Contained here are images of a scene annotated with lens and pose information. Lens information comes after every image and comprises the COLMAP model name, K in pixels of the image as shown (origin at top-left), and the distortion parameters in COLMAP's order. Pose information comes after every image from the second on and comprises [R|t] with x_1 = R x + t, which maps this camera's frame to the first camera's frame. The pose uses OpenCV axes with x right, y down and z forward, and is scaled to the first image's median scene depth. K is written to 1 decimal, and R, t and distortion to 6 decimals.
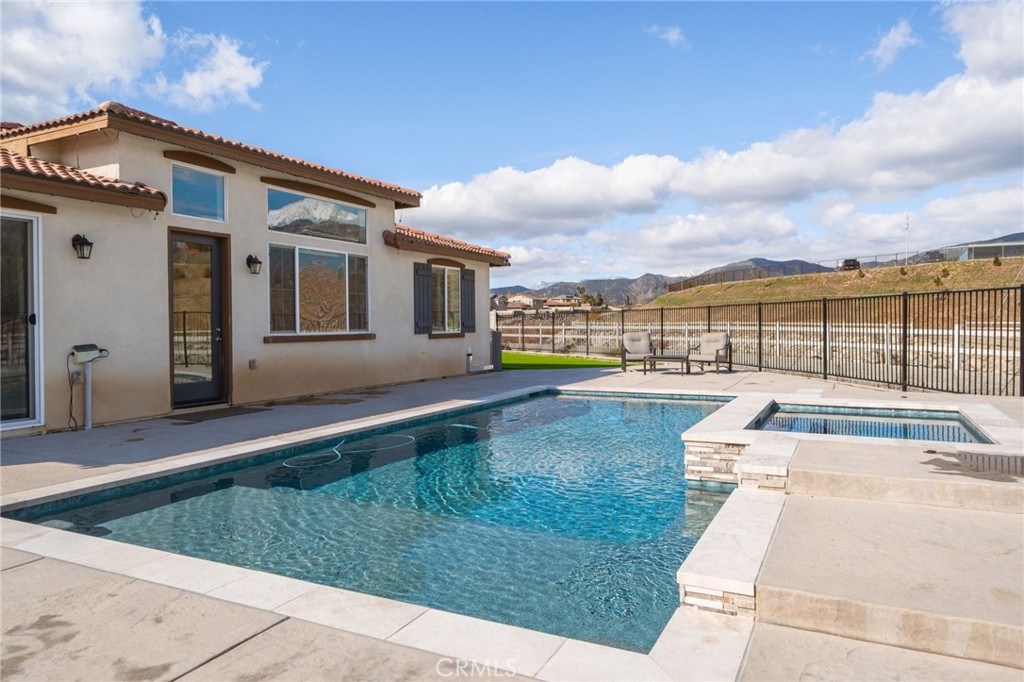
lens RADIAL K [[641.1, 0, 489.8], [0, 641.1, 328.6], [0, 0, 1]] dist [-0.003202, 0.002072]
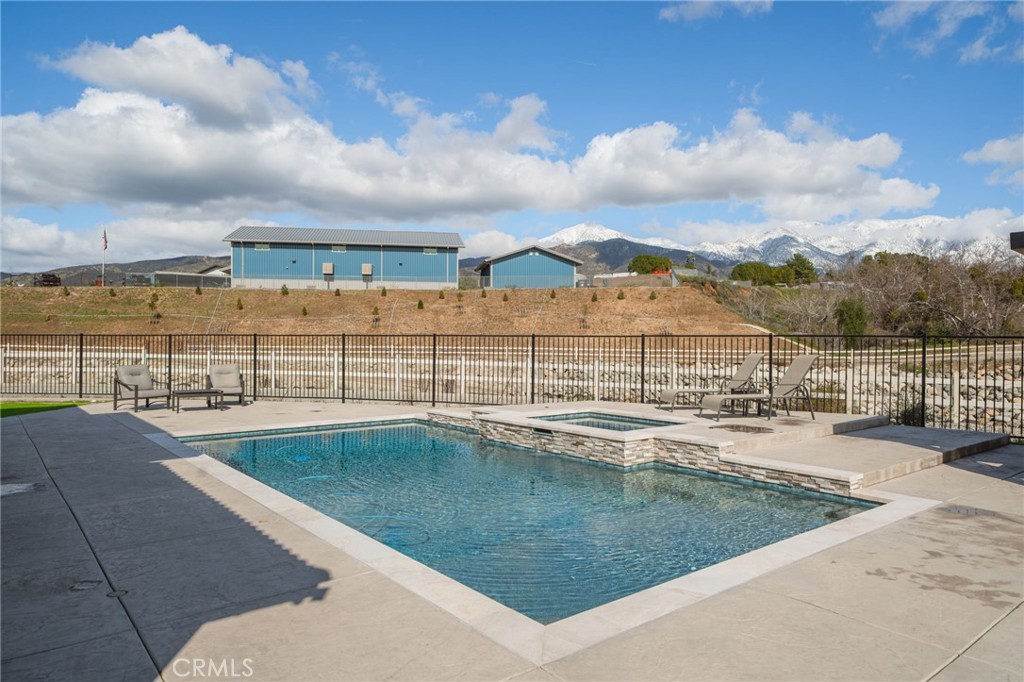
lens RADIAL K [[680.0, 0, 508.9], [0, 680.0, 343.2], [0, 0, 1]] dist [-0.000355, -0.001497]
pose [[0.422149, 0.009477, 0.906477, -0.323318], [0.000152, 0.999945, -0.010525, -0.011650], [-0.906527, 0.004581, 0.422124, 0.137922]]
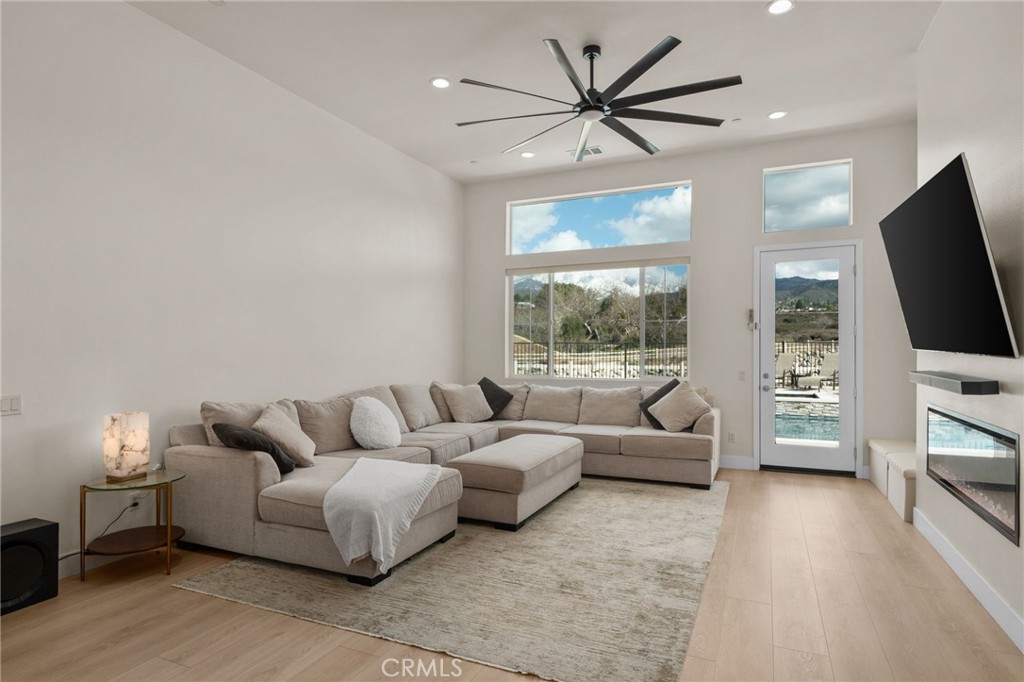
lens RADIAL K [[557.2, 0, 520.2], [0, 557.2, 346.3], [0, 0, 1]] dist [0.015851, -0.000504]
pose [[-0.049807, 0.013365, 0.998669, -0.494817], [0.015851, 0.999795, -0.012590, -0.014019], [-0.998633, 0.015202, -0.050009, 0.621251]]
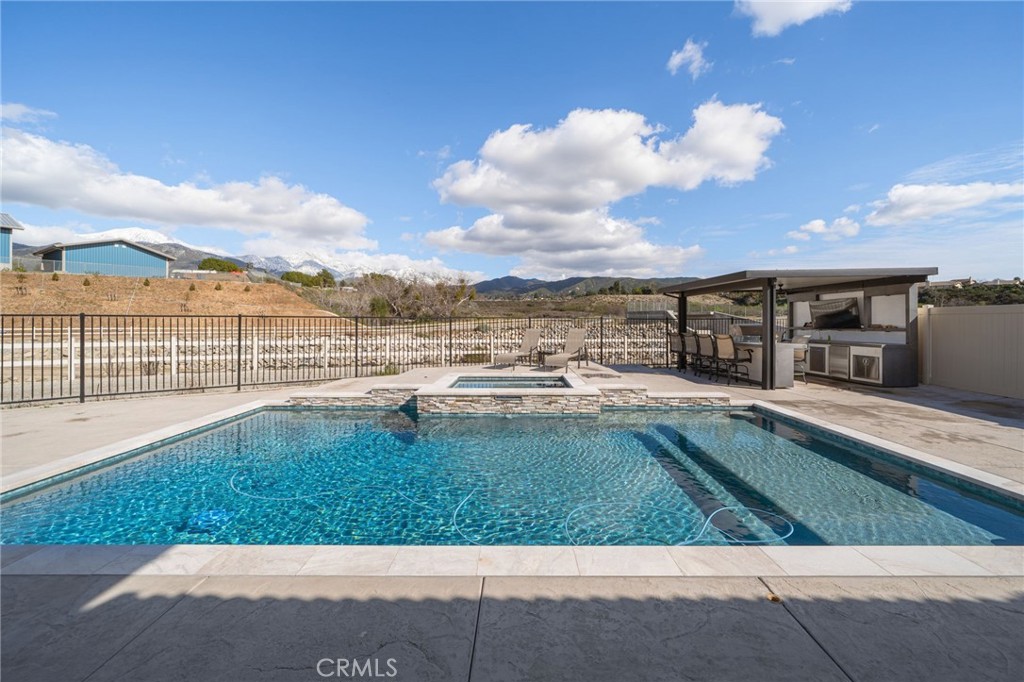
lens RADIAL K [[386.7, 0, 517.0], [0, 386.7, 323.5], [0, 0, 1]] dist [0.000560, -0.000303]
pose [[-0.447538, 0.007039, 0.894237, -0.171438], [0.014847, 0.999890, -0.000440, -0.015850], [-0.894142, 0.013080, -0.447593, 0.453999]]
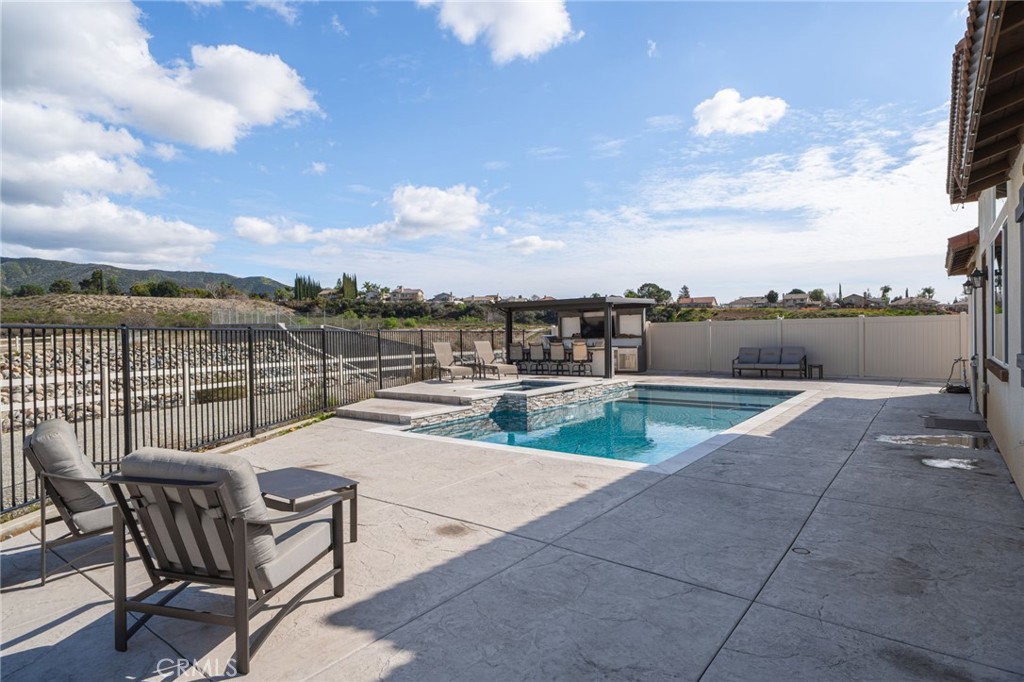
lens RADIAL K [[557.2, 0, 523.1], [0, 557.2, 340.9], [0, 0, 1]] dist [0.015851, -0.000504]
pose [[-0.983650, 0.027819, 0.177929, 0.059027], [0.032038, 0.999269, 0.020878, -0.022667], [-0.177218, 0.026238, -0.983822, 0.910665]]
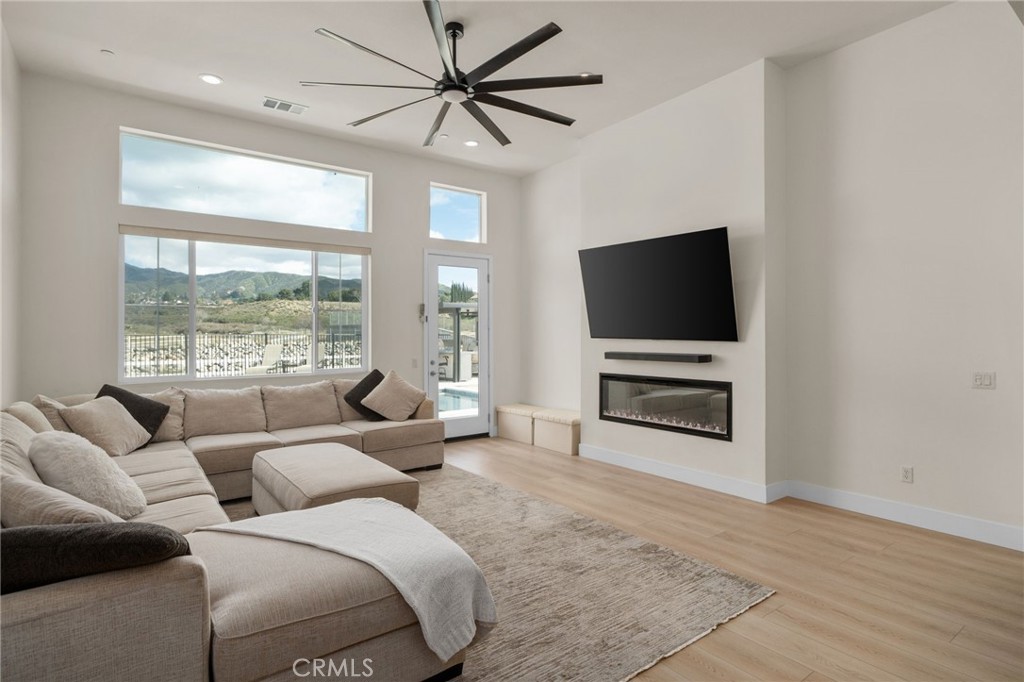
lens RADIAL K [[526.6, 0, 516.5], [0, 526.6, 340.7], [0, 0, 1]] dist [0.001221, 0.002447]
pose [[-0.891369, 0.013664, 0.453073, -0.394302], [0.021695, 0.999686, 0.012534, -0.016341], [-0.452759, 0.021001, -0.891386, 0.741767]]
